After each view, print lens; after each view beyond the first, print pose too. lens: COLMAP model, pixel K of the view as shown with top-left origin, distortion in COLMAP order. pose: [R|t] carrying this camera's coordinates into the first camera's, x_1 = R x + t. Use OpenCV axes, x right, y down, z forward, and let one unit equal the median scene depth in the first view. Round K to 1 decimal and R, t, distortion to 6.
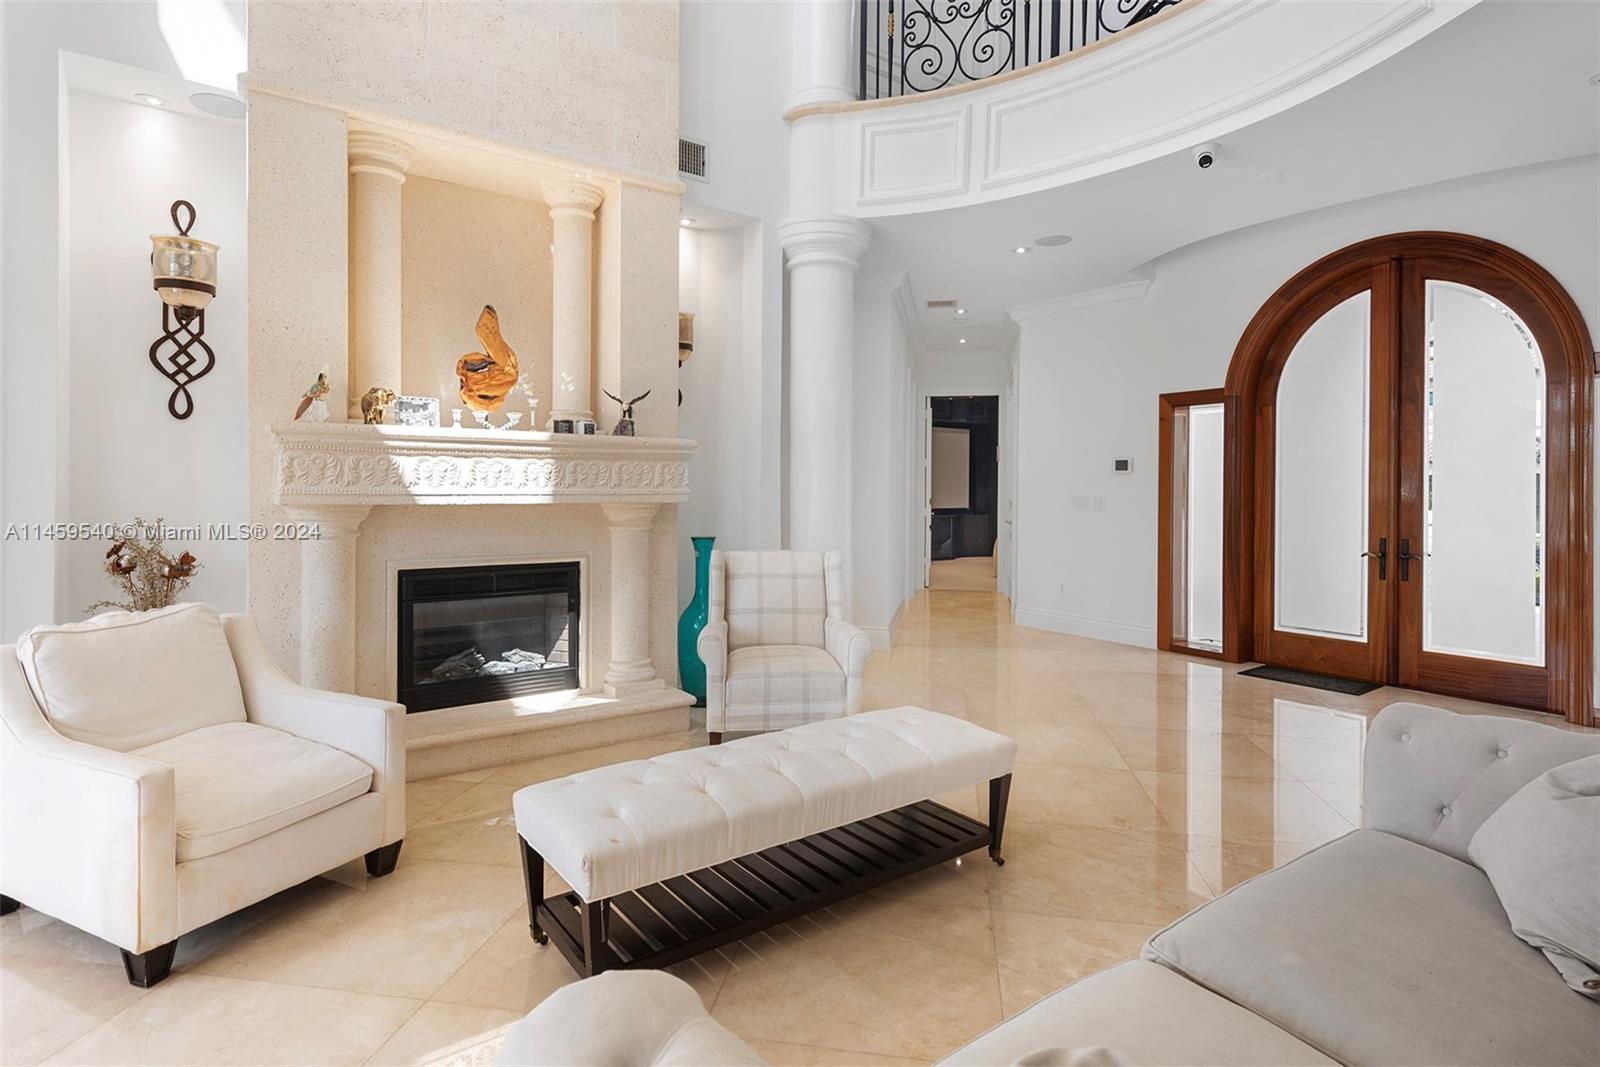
lens RADIAL K [[831.2, 0, 802.7], [0, 831.2, 493.9], [0, 0, 1]] dist [0.016424, -0.002341]
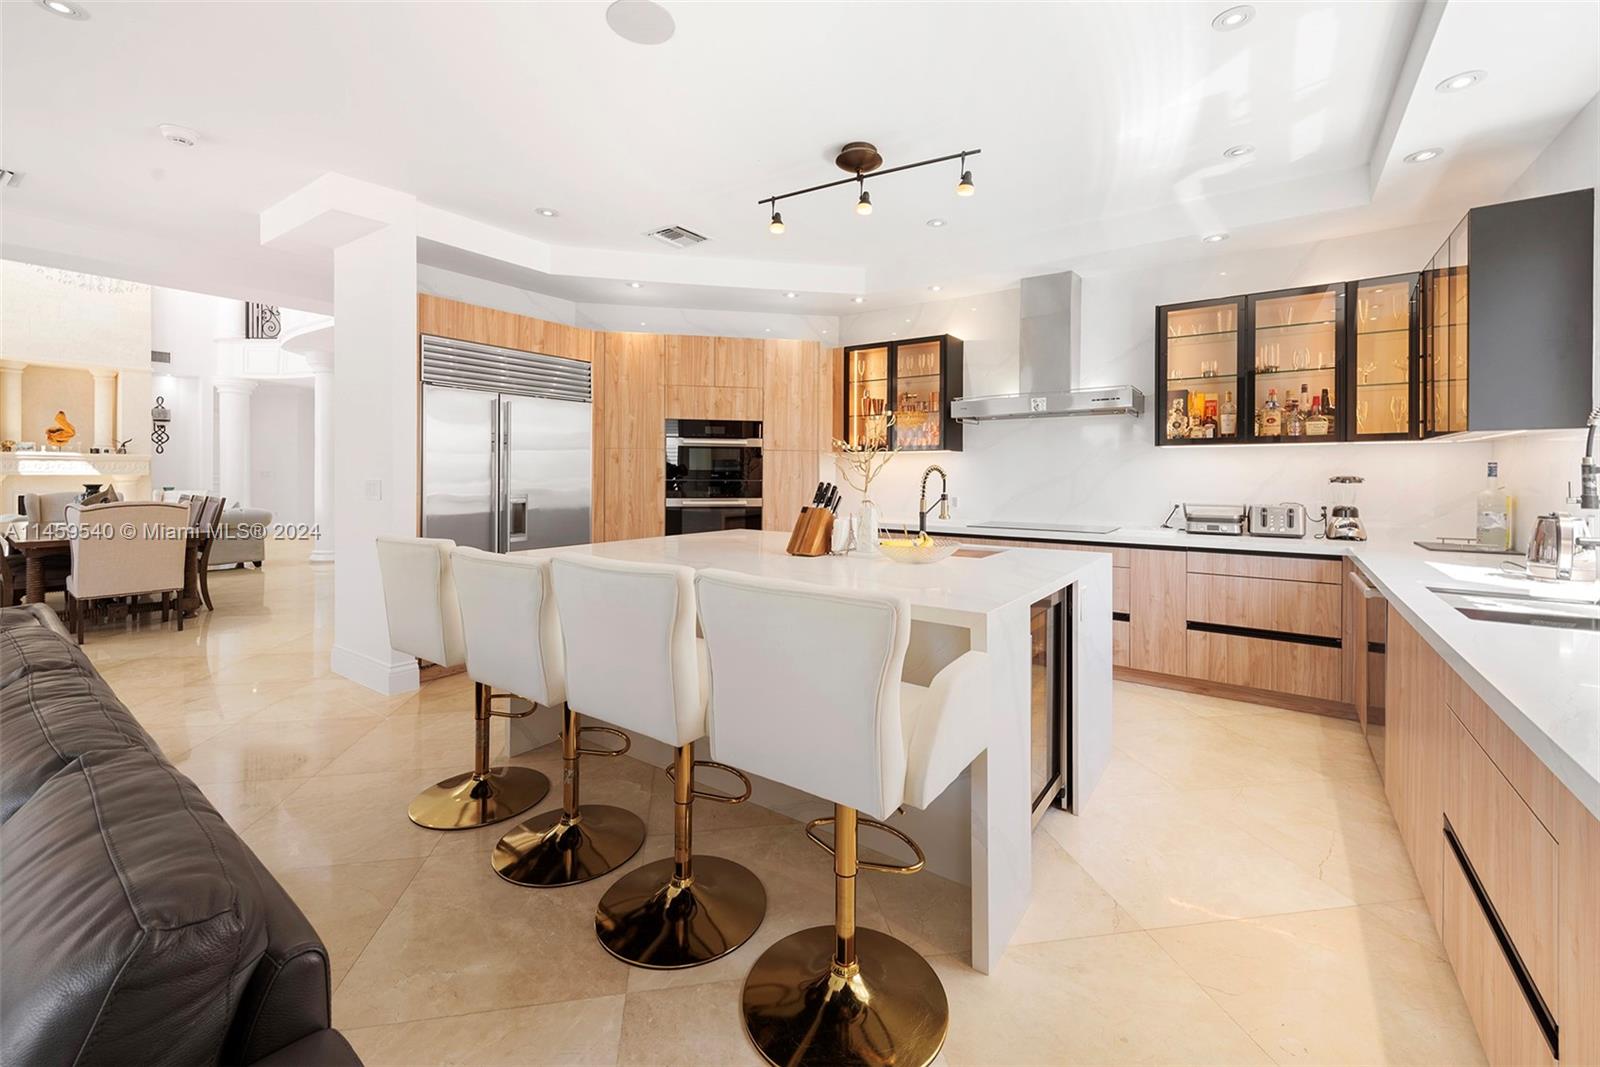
lens RADIAL K [[656.6, 0, 809.2], [0, 656.6, 480.8], [0, 0, 1]] dist [0.004064, 0.000210]
pose [[0.943857, -0.003039, 0.330340, 1.415966], [0.003053, 0.999995, 0.000475, 0.037104], [-0.330340, 0.000560, 0.943862, -2.198430]]
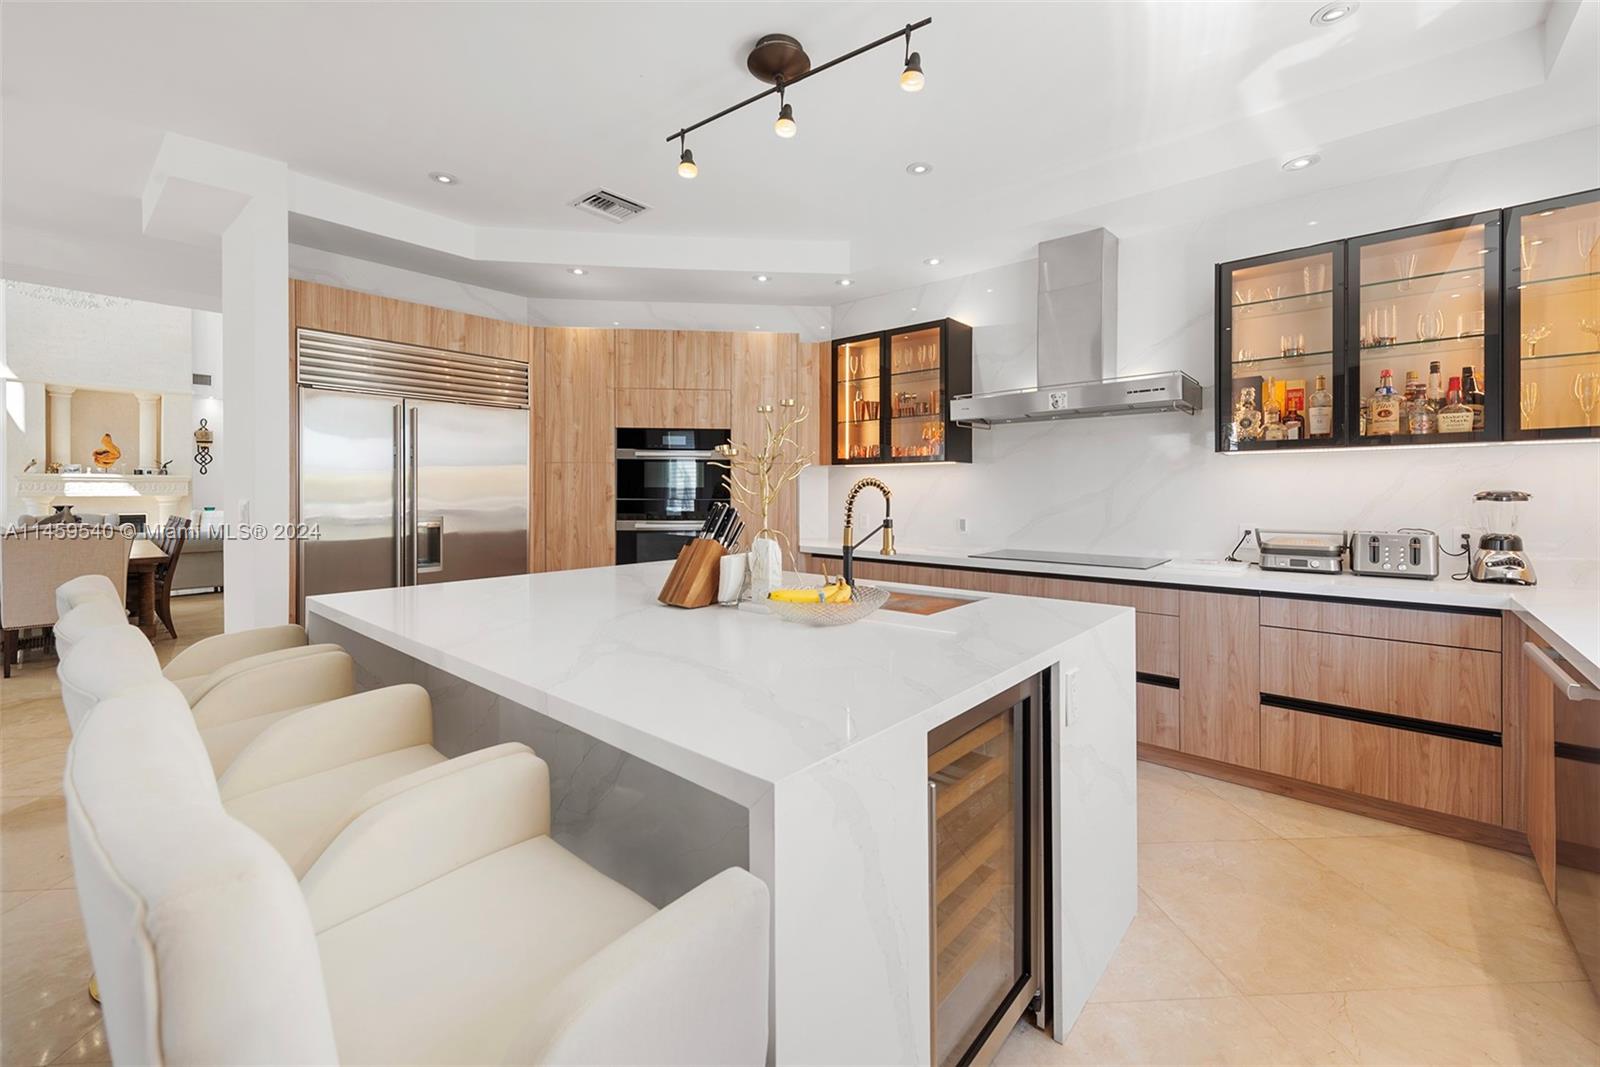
lens RADIAL K [[654.9, 0, 810.0], [0, 654.9, 496.9], [0, 0, 1]] dist [0.002433, -0.000007]
pose [[0.971051, -0.005871, 0.238800, 1.610103], [0.006587, 0.999976, -0.002203, 0.035930], [-0.238782, 0.003713, 0.971066, -2.046969]]
